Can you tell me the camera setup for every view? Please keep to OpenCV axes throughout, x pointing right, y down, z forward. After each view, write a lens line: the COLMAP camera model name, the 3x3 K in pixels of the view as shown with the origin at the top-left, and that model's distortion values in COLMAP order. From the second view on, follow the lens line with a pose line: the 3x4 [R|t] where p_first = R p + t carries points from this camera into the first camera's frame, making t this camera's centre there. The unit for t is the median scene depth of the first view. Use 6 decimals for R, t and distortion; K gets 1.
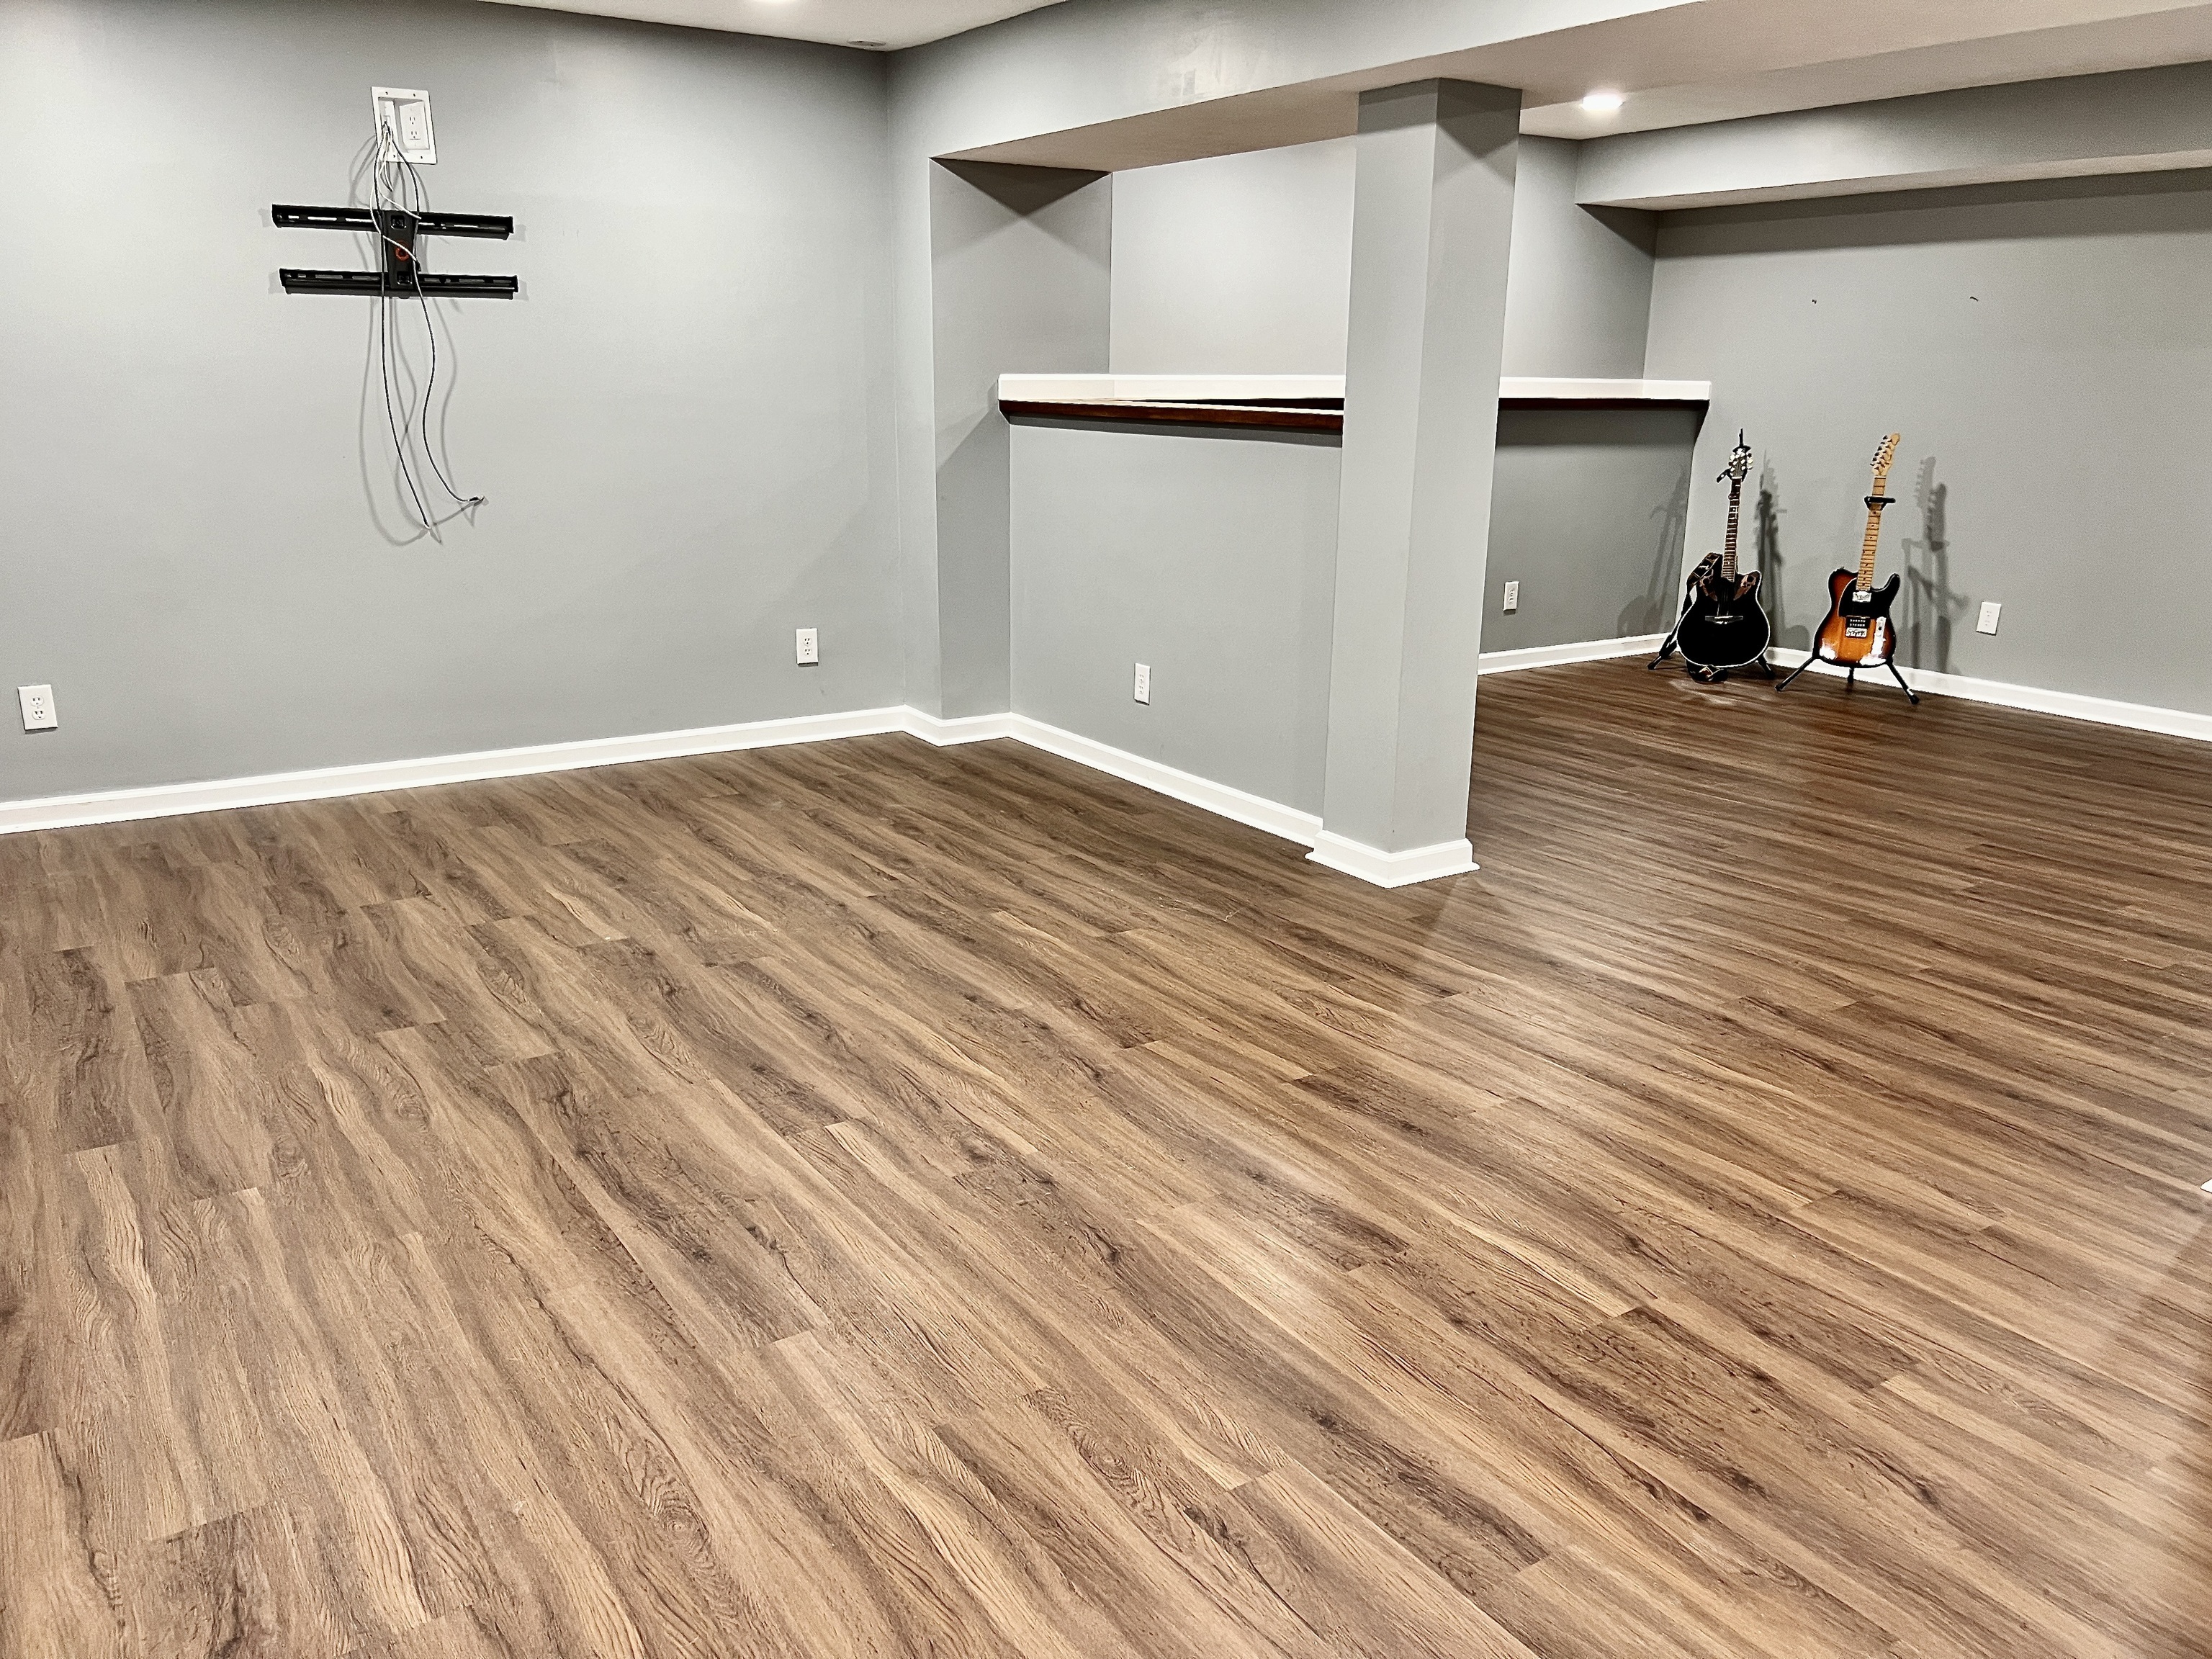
lens RADIAL K [[1670.7, 0, 1110.4], [0, 1670.7, 838.1], [0, 0, 1]] dist [0.044597, -0.024612]
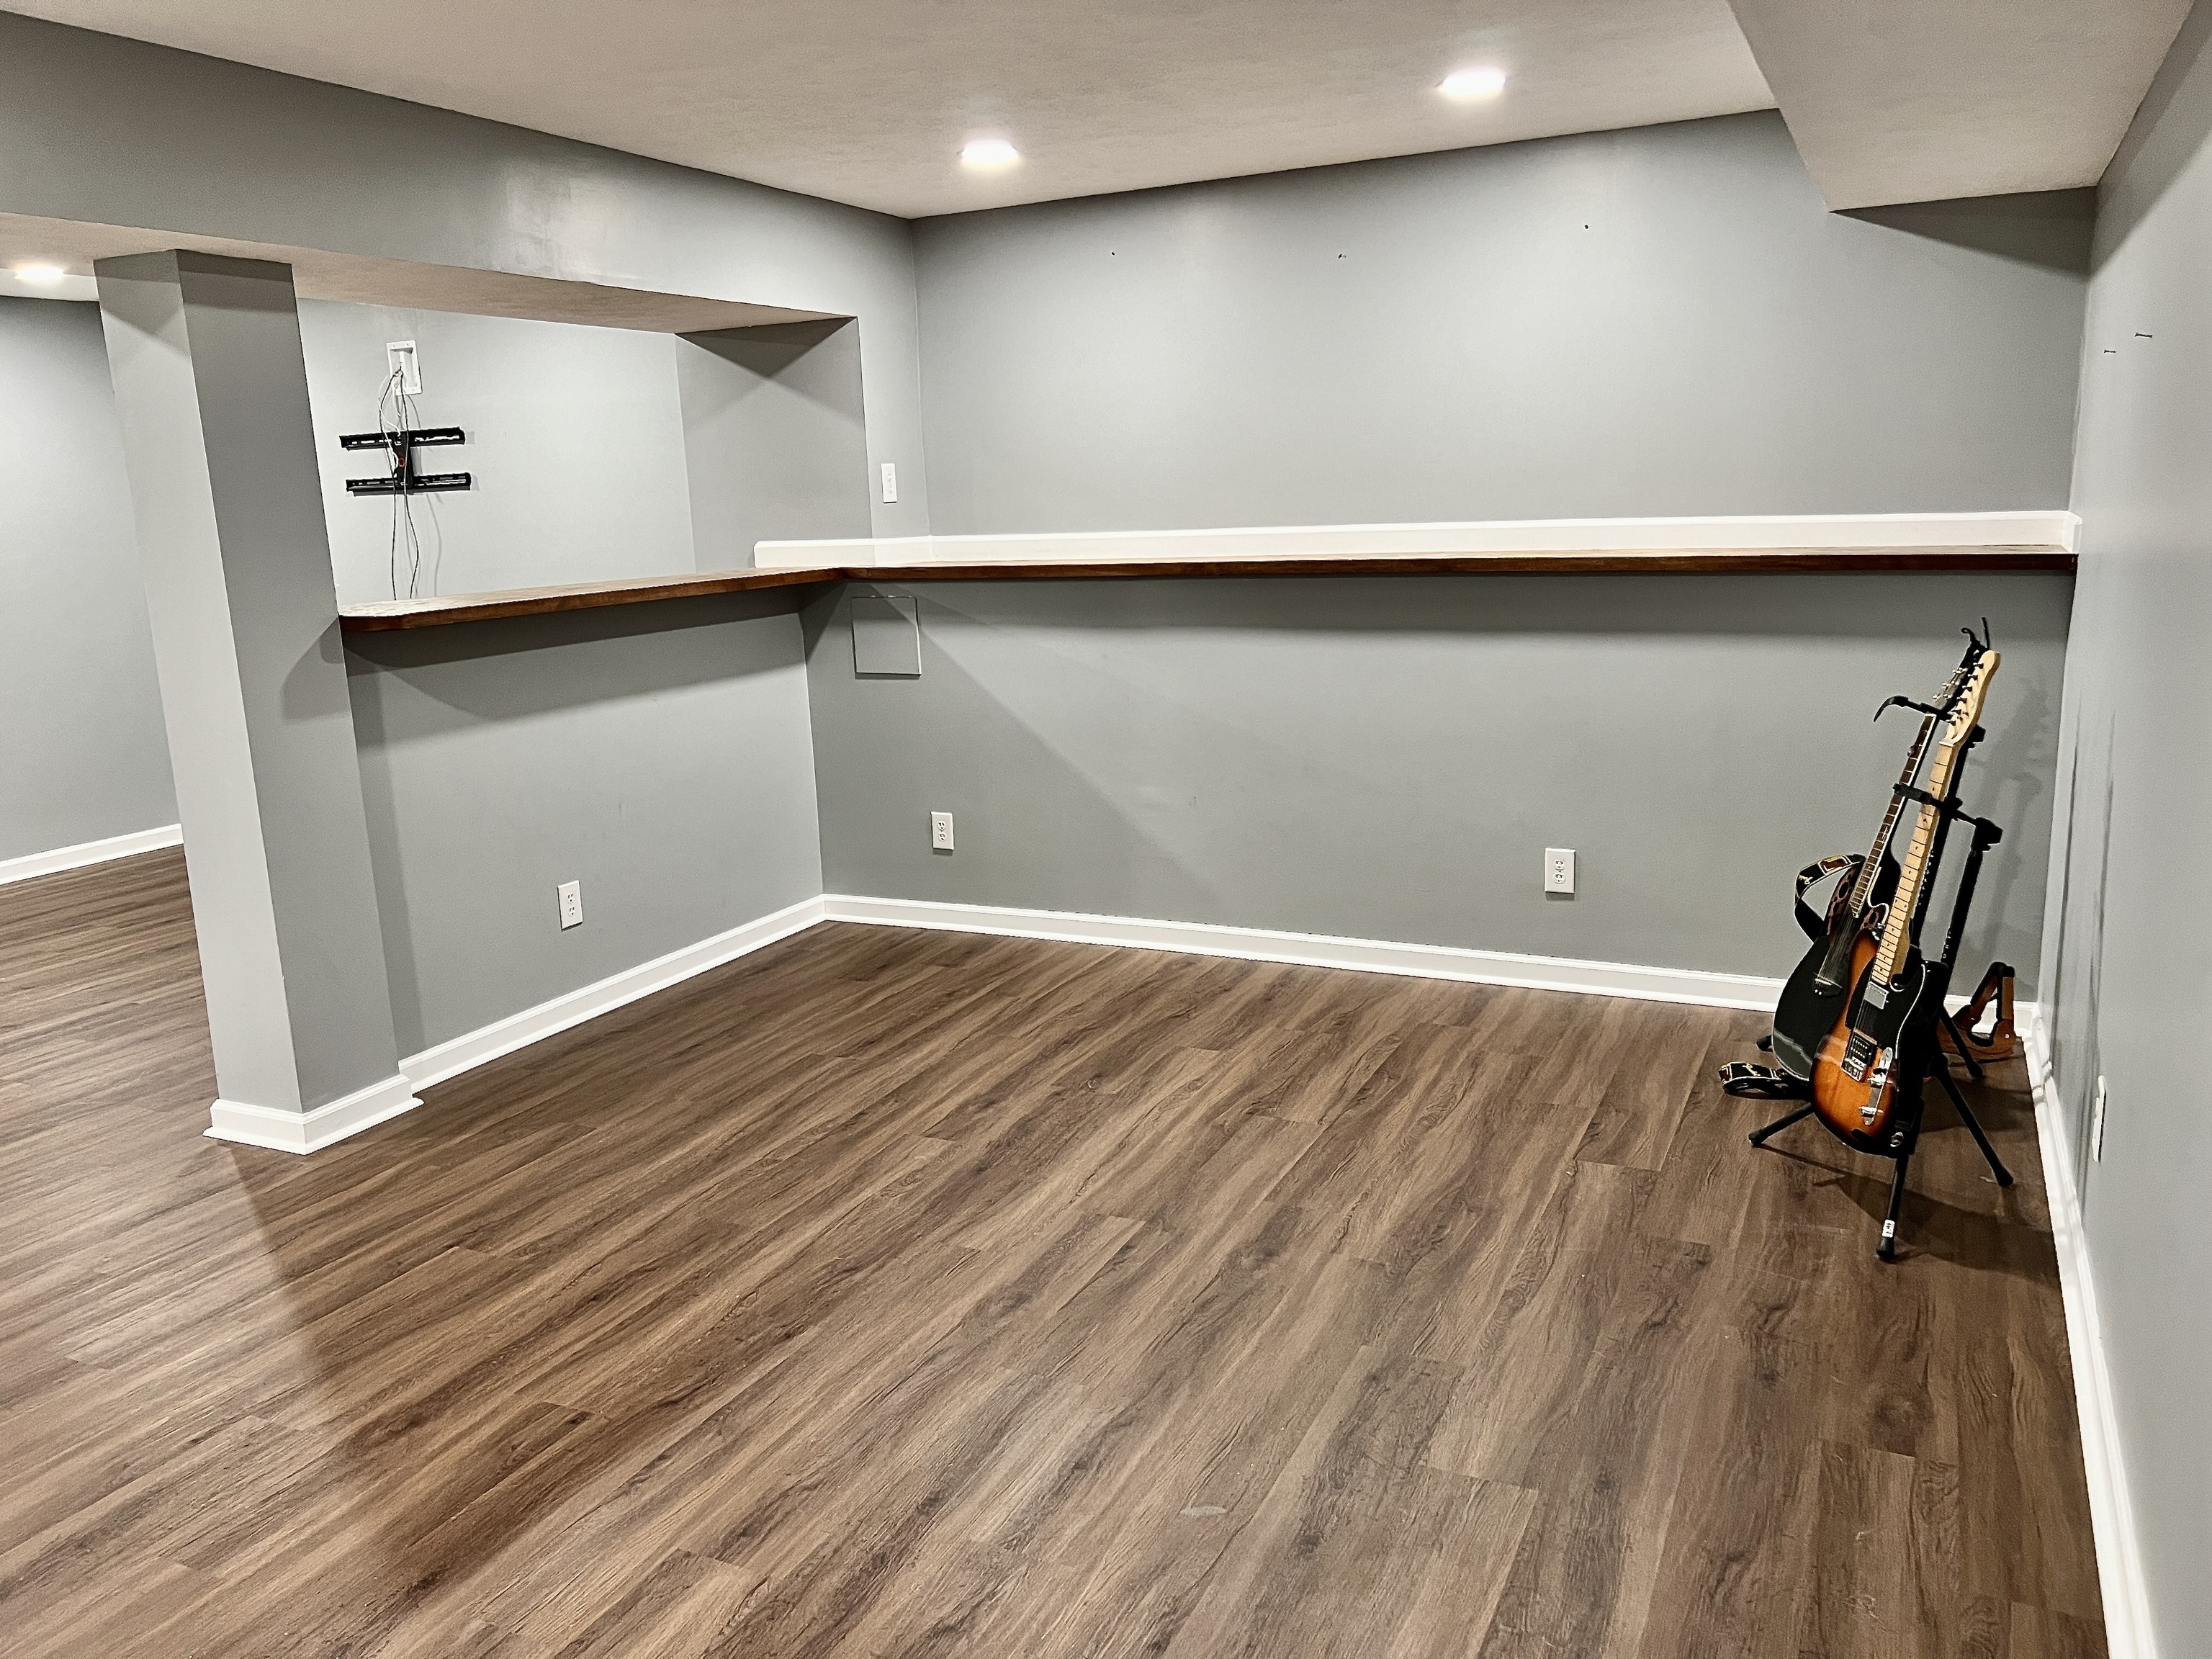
lens RADIAL K [[1670.7, 0, 1110.4], [0, 1670.7, 838.1], [0, 0, 1]] dist [0.044597, -0.024612]
pose [[0.499161, 0.155328, -0.852474, 1.289800], [-0.191927, 0.979185, 0.066034, -0.311723], [0.844987, 0.130651, 0.518583, 1.020572]]
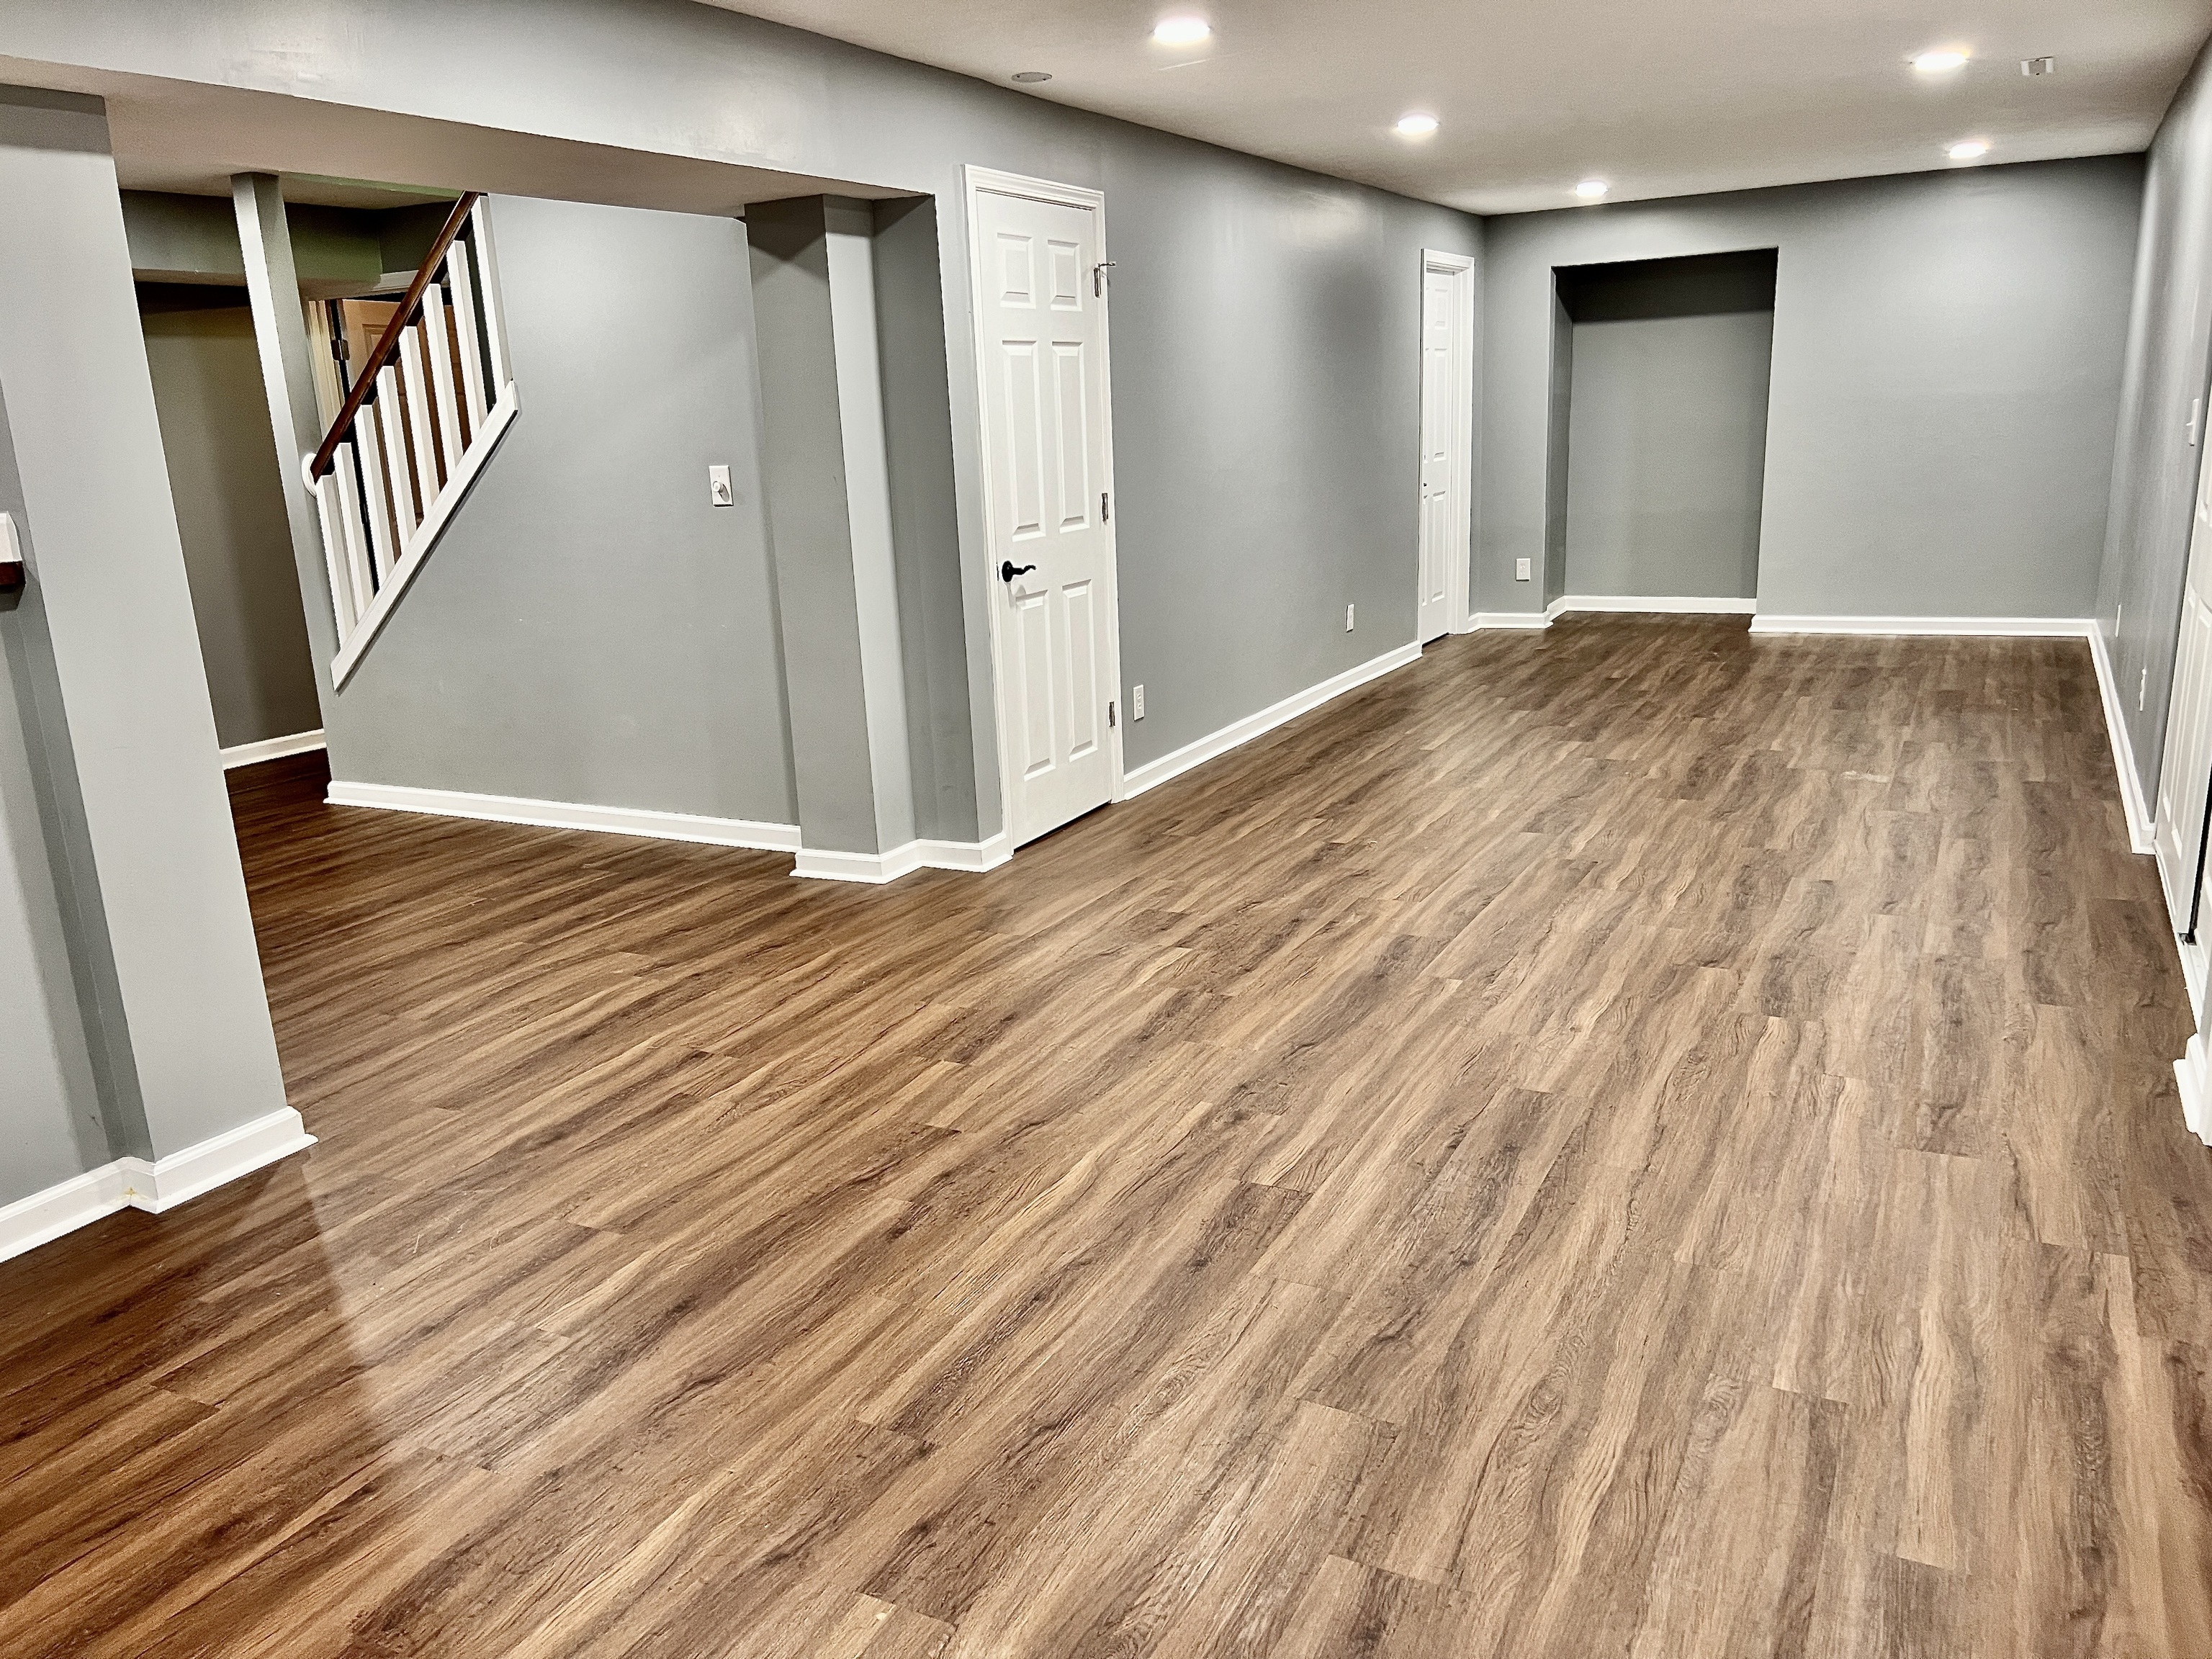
lens RADIAL K [[1670.7, 0, 1110.4], [0, 1670.7, 838.1], [0, 0, 1]] dist [0.044597, -0.024612]
pose [[-0.474533, -0.209232, 0.855009, -0.704322], [0.280566, 0.884723, 0.372219, -0.308587], [-0.834327, 0.416517, -0.361127, 1.020351]]
